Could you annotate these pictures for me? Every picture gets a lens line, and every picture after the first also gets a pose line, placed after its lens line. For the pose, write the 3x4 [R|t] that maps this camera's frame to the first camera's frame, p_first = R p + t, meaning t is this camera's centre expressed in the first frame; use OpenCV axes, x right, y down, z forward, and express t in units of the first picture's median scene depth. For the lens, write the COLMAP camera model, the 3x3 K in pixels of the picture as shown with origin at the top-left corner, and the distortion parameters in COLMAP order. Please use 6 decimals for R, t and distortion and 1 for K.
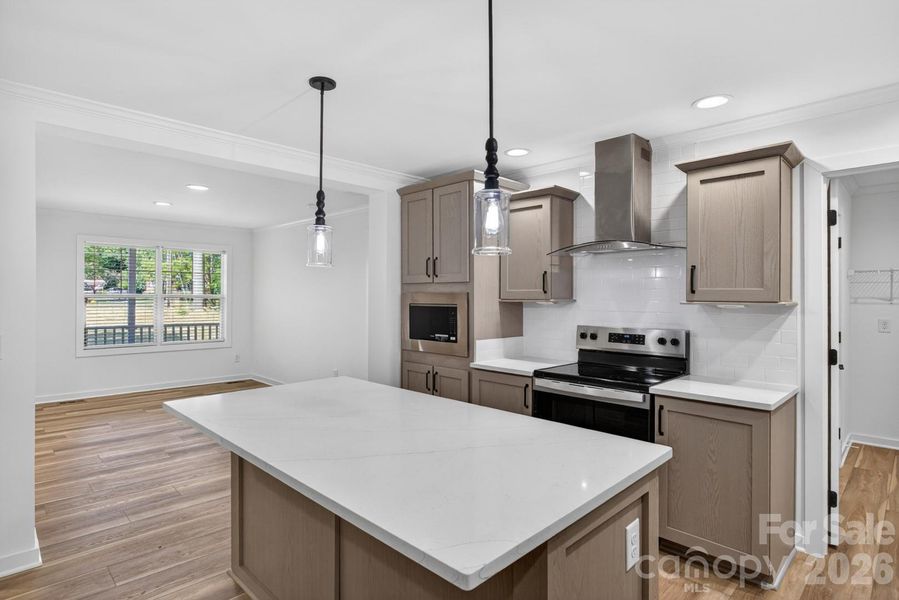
lens RADIAL K [[477.8, 0, 450.6], [0, 477.8, 296.6], [0, 0, 1]] dist [-0.001476, -0.000176]
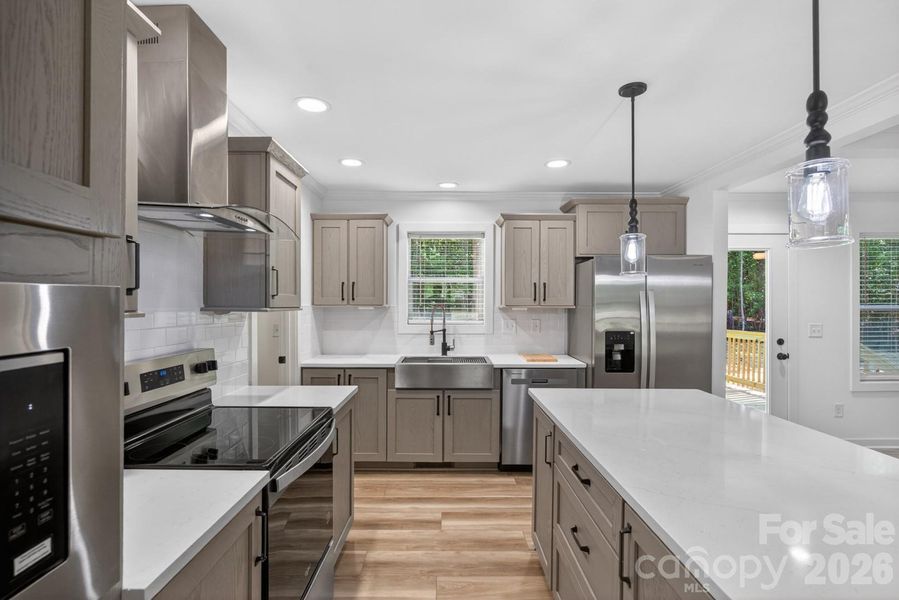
lens RADIAL K [[443.5, 0, 446.5], [0, 443.5, 303.9], [0, 0, 1]] dist [-0.000795, -0.000017]
pose [[-0.704914, -0.006725, 0.709261, -0.217775], [-0.004480, 0.999977, 0.005029, -0.002522], [-0.709278, 0.000368, -0.704928, 1.041968]]
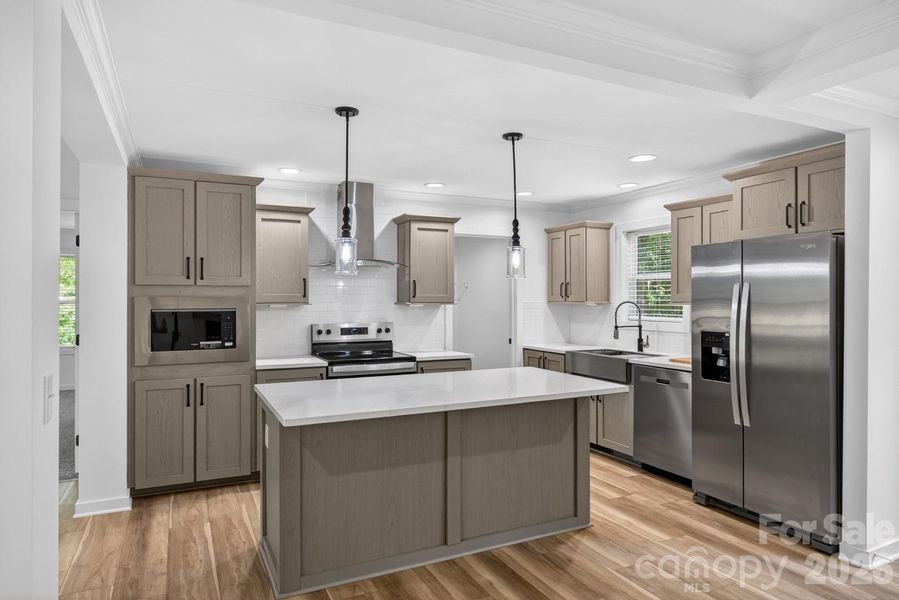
lens RADIAL K [[547.0, 0, 449.5], [0, 547.0, 300.0], [0, 0, 1]] dist [-0.001258, 0.001658]
pose [[0.321381, -0.004508, 0.946939, -0.922189], [0.002389, 0.999989, 0.003950, -0.004449], [-0.946947, 0.000993, 0.321389, 0.231324]]
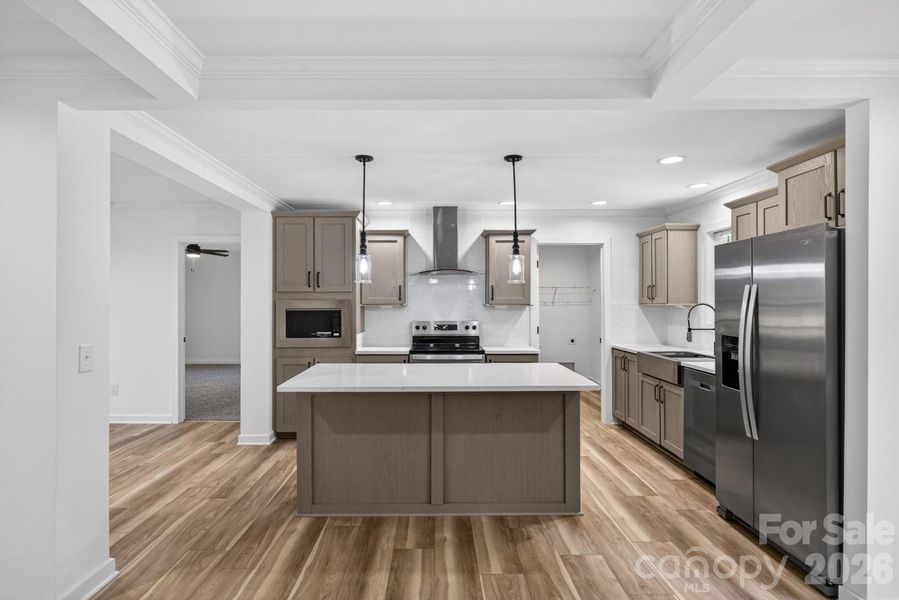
lens RADIAL K [[474.3, 0, 443.6], [0, 474.3, 300.7], [0, 0, 1]] dist [-0.001036, 0.000085]
pose [[0.697164, -0.003125, 0.716905, -0.748664], [0.003814, 0.999993, 0.000649, -0.004958], [-0.716902, 0.002282, 0.697170, -0.128214]]
